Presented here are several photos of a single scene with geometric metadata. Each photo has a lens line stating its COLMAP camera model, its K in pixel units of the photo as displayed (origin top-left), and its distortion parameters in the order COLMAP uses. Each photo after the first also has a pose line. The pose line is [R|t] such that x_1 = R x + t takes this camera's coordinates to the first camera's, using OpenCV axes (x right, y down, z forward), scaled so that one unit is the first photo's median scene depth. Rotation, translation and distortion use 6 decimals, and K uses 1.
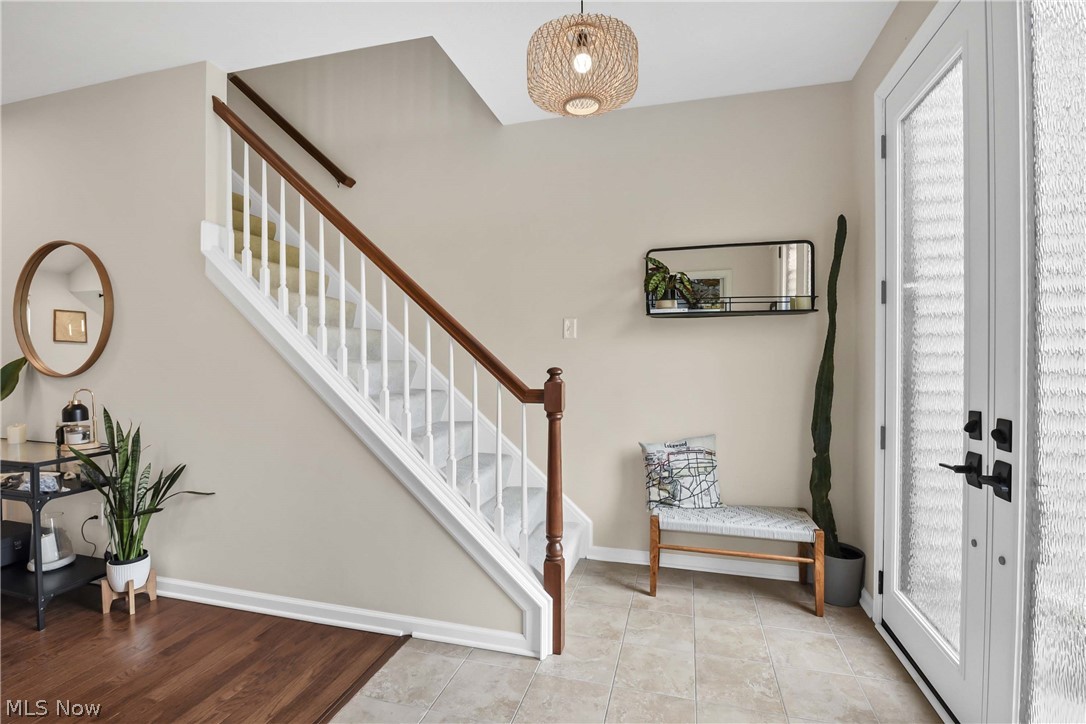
lens RADIAL K [[497.1, 0, 546.2], [0, 497.1, 361.1], [0, 0, 1]] dist [-0.004719, -0.005934]
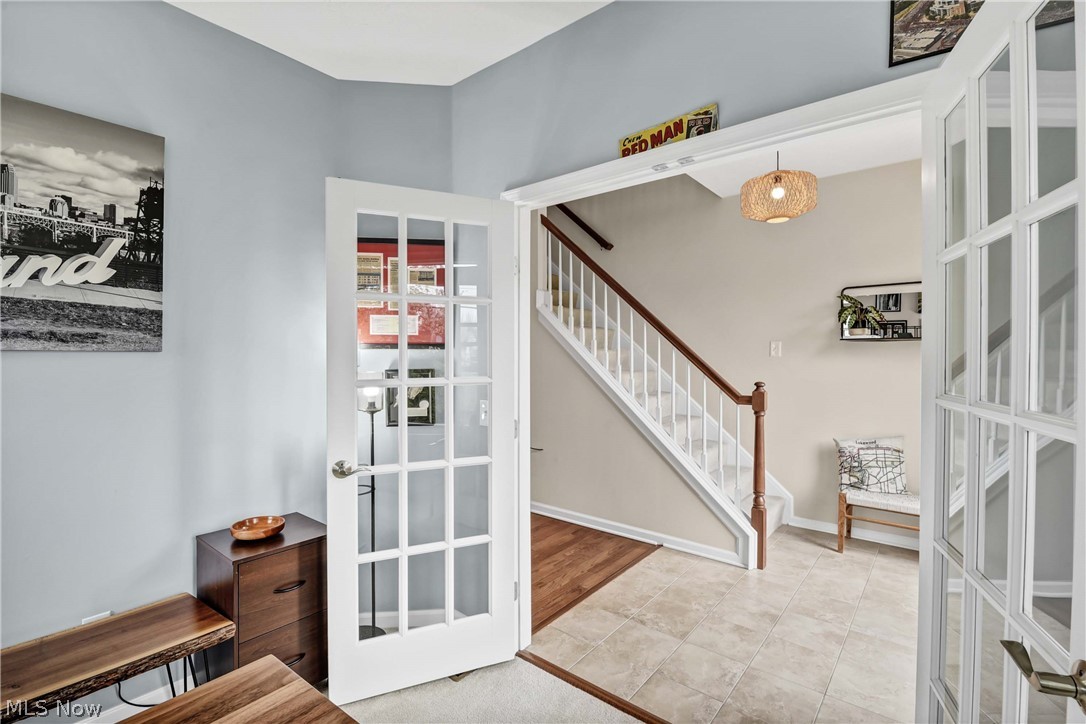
lens RADIAL K [[497.1, 0, 543.8], [0, 497.1, 355.6], [0, 0, 1]] dist [-0.004719, -0.005934]
pose [[0.914477, 0.003667, -0.404620, 0.022612], [-0.005809, 0.999975, -0.004067, -0.047908], [0.404595, 0.006070, 0.914476, -0.551538]]
